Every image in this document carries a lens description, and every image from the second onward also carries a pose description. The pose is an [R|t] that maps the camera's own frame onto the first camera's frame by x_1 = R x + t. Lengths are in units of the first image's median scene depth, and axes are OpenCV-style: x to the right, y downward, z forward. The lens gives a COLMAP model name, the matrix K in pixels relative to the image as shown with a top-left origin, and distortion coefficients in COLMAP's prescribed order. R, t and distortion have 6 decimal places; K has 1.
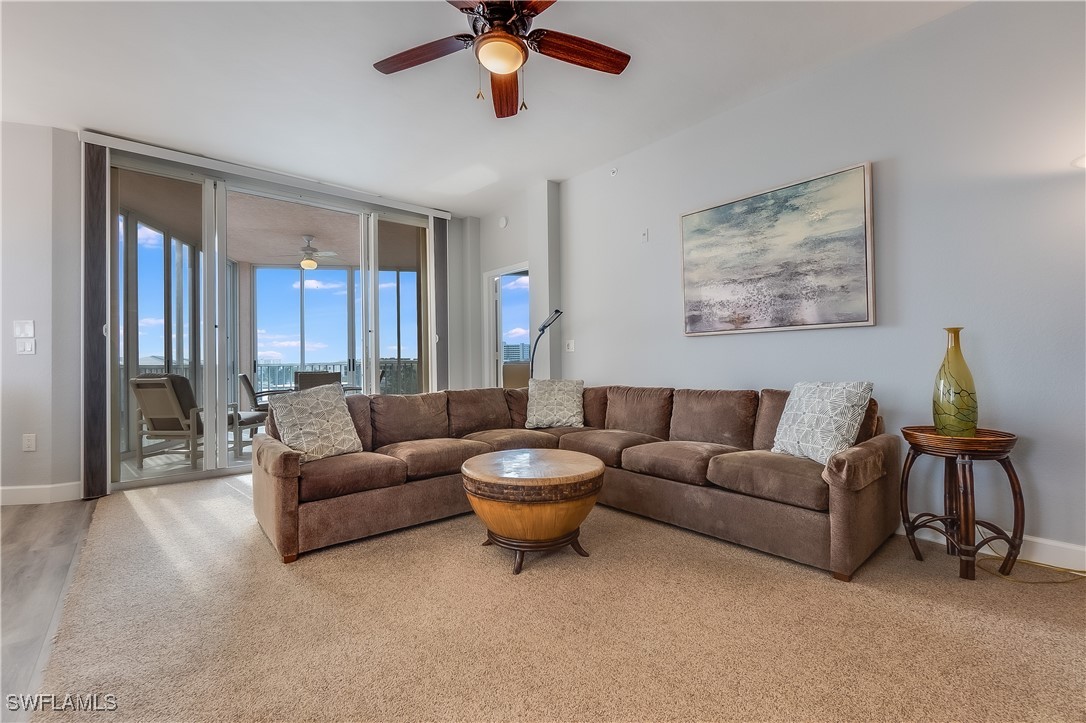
lens RADIAL K [[466.2, 0, 538.1], [0, 466.2, 356.1], [0, 0, 1]] dist [-0.004869, -0.000970]
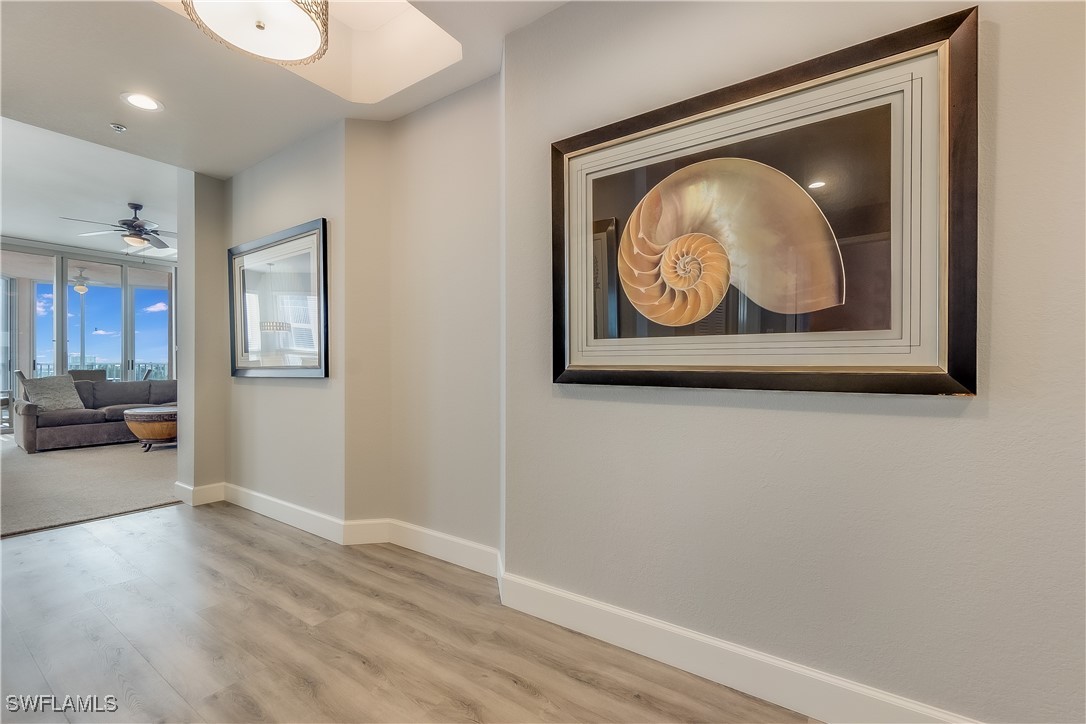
lens RADIAL K [[466.2, 0, 535.0], [0, 466.2, 364.2], [0, 0, 1]] dist [-0.004869, -0.000970]
pose [[0.969160, 0.013641, 0.246055, 0.974205], [-0.016463, 0.999820, 0.009415, -0.032127], [-0.245882, -0.013175, 0.969210, -1.344489]]
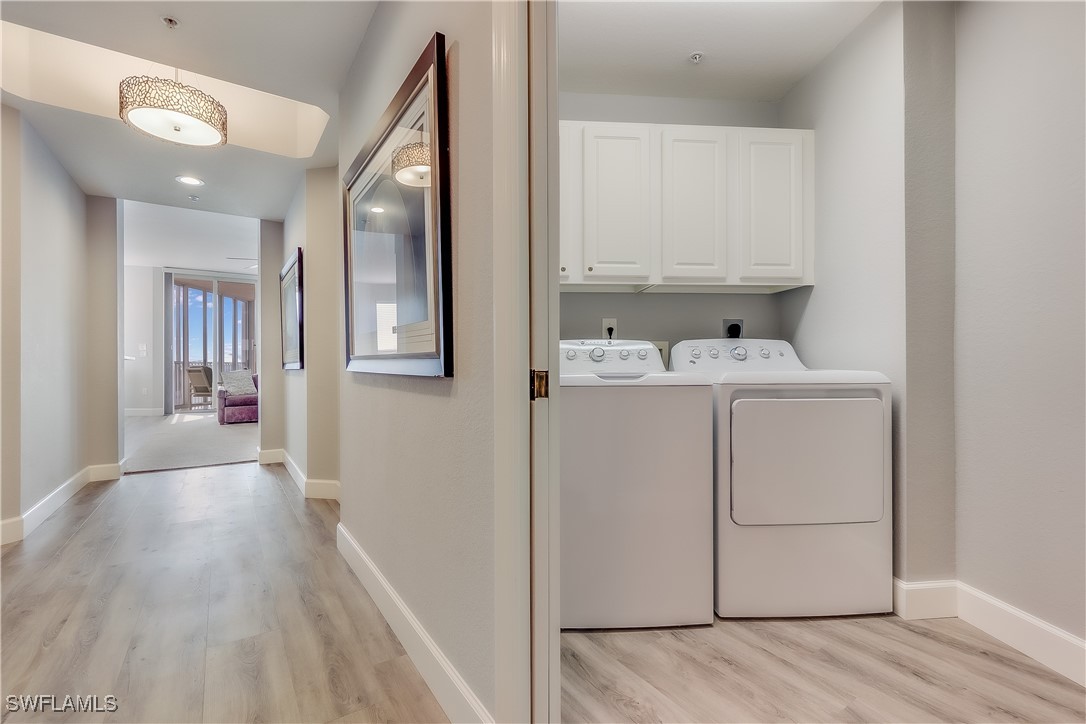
lens RADIAL K [[466.2, 0, 545.5], [0, 466.2, 361.4], [0, 0, 1]] dist [-0.004869, -0.000970]
pose [[0.994236, 0.010384, -0.106706, 1.554266], [-0.009295, 0.999900, 0.010695, -0.029412], [0.106806, -0.009641, 0.994233, -1.482297]]
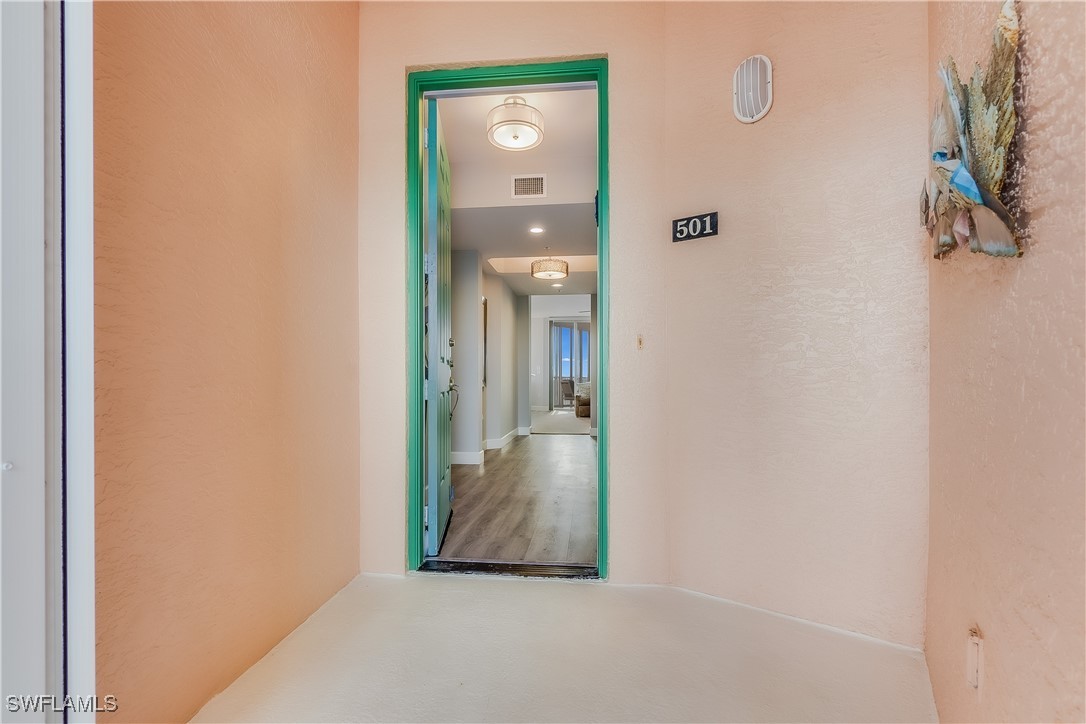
lens RADIAL K [[466.2, 0, 543.4], [0, 466.2, 372.1], [0, 0, 1]] dist [-0.004869, -0.000970]
pose [[0.688495, 0.006440, -0.725212, 2.193233], [-0.003557, 0.999979, 0.005502, -0.045644], [0.725232, -0.001208, 0.688503, -2.076899]]
